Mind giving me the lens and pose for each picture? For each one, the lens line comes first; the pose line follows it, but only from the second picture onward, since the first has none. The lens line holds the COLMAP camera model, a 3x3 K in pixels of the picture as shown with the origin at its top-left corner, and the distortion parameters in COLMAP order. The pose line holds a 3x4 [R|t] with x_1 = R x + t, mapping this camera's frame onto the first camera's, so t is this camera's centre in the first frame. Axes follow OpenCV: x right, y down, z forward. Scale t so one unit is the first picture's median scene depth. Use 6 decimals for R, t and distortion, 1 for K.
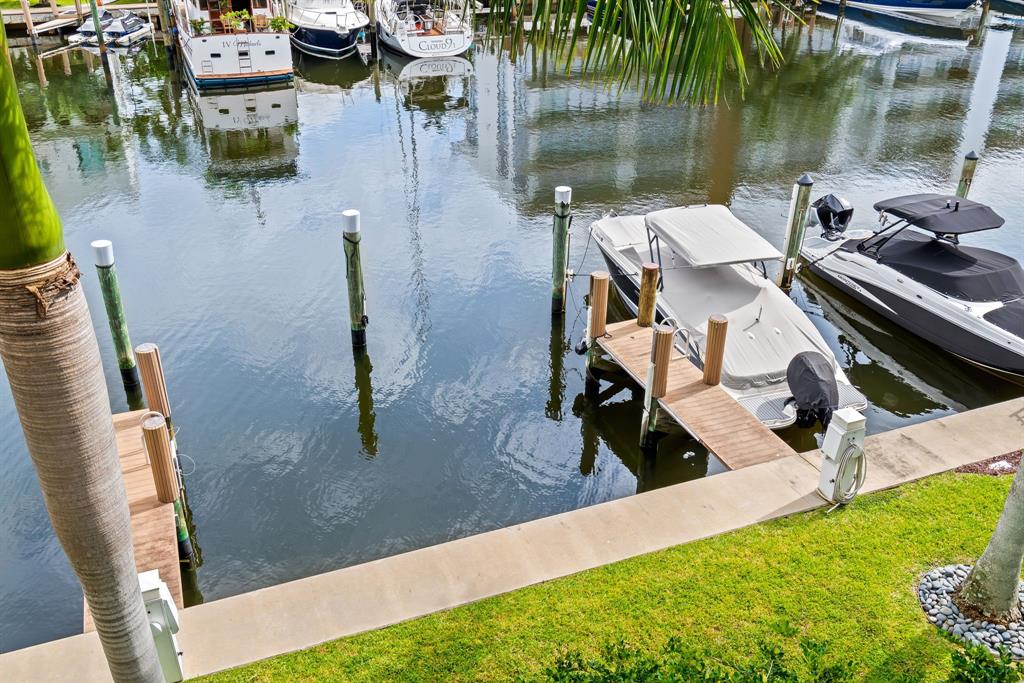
lens RADIAL K [[870.0, 0, 512.0], [0, 870.0, 341.5], [0, 0, 1]] dist [-0.003765, 0.002173]
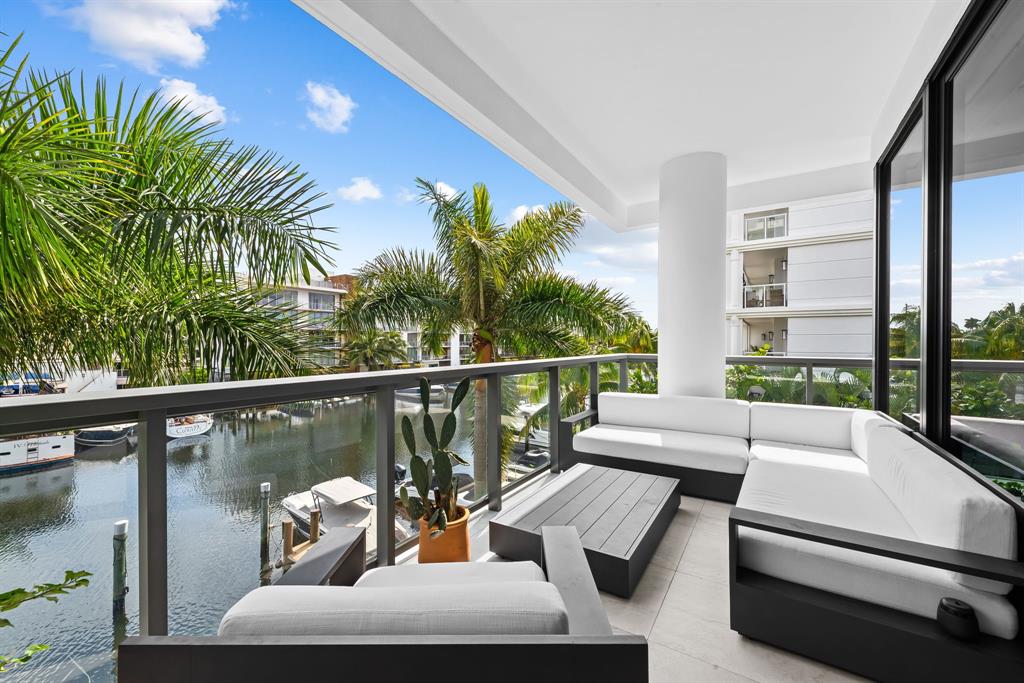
lens RADIAL K [[396.5, 0, 512.0], [0, 396.5, 341.5], [0, 0, 1]] dist [0.000831, 0.000031]
pose [[0.817893, -0.001471, 0.575368, -0.003114], [0.285460, 0.869281, -0.403563, 0.076684], [-0.499563, 0.494316, 0.711399, -0.121487]]
